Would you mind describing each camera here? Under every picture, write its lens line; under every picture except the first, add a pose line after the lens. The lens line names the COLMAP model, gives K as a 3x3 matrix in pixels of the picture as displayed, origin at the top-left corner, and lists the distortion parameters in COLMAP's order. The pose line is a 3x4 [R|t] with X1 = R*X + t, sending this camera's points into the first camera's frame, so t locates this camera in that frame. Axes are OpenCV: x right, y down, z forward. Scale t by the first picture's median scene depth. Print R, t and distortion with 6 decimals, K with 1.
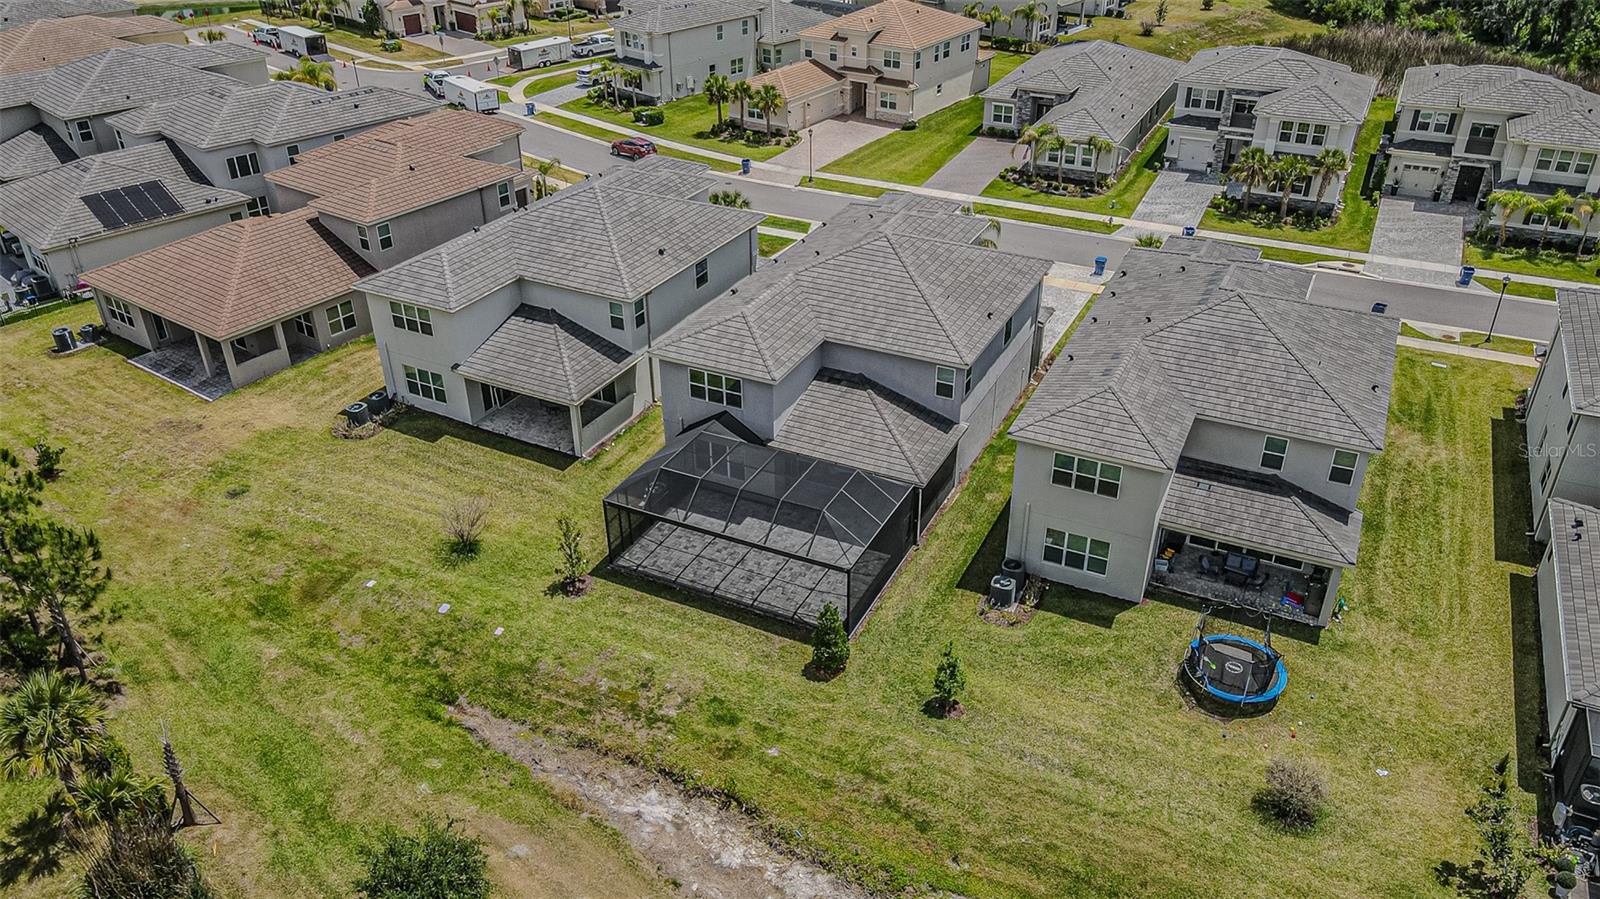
lens RADIAL K [[1176.6, 0, 807.0], [0, 1176.6, 445.4], [0, 0, 1]] dist [0.014072, 0.003656]
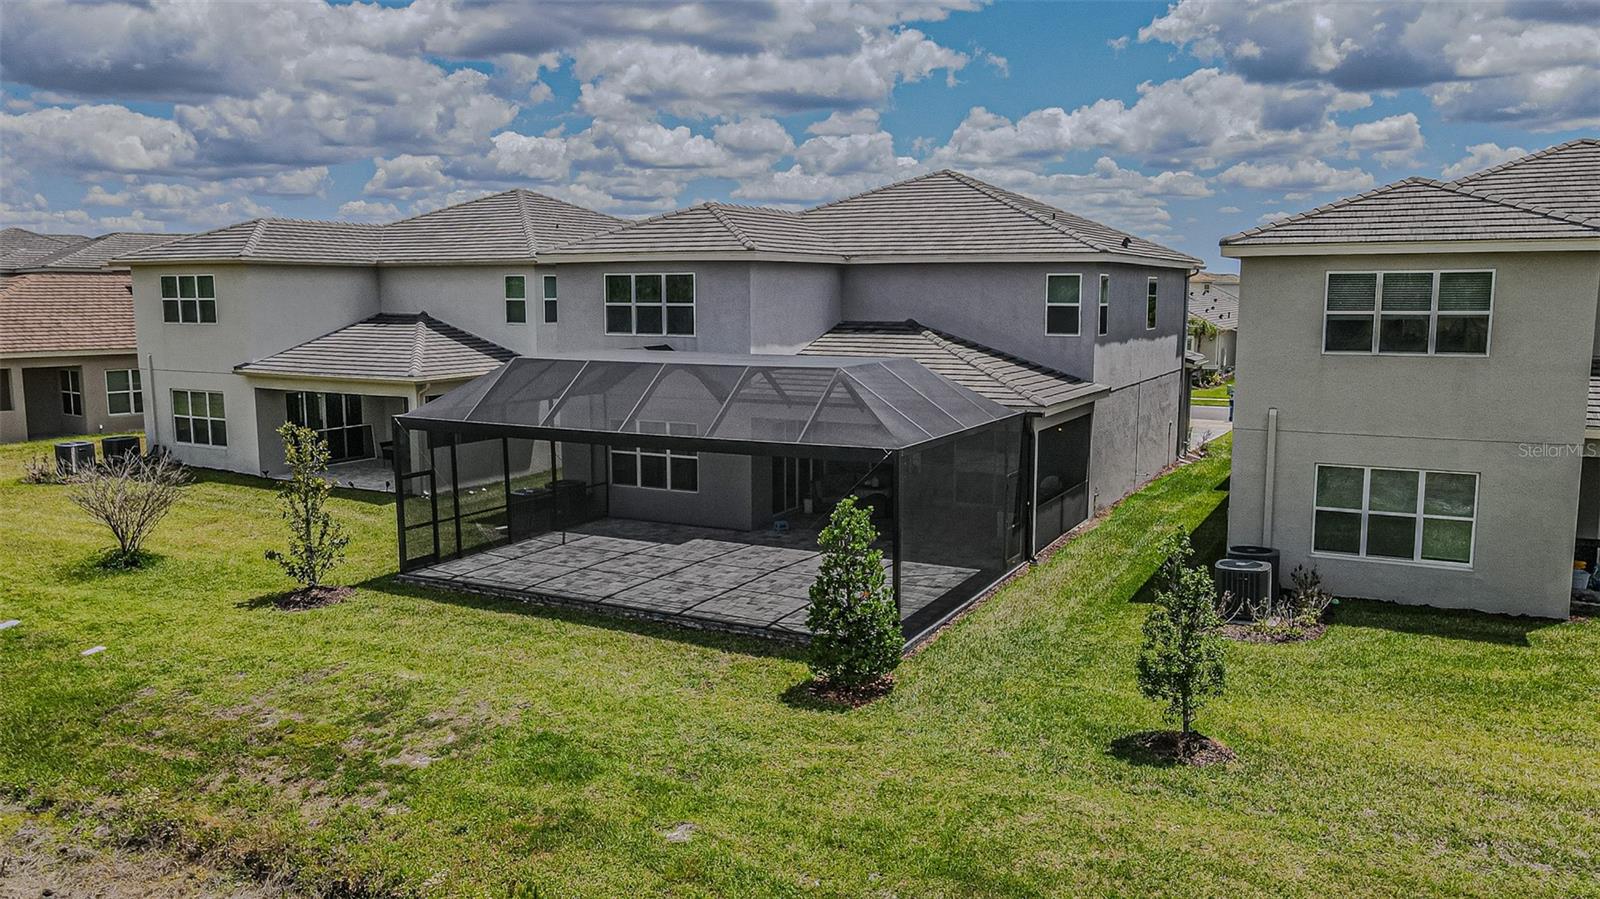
lens RADIAL K [[1176.6, 0, 807.0], [0, 1176.6, 445.4], [0, 0, 1]] dist [0.014072, 0.003656]
pose [[0.999578, 0.007197, -0.028150, 0.014378], [-0.017607, 0.920728, -0.389806, 0.257421], [0.023113, 0.390137, 0.920466, 0.582005]]
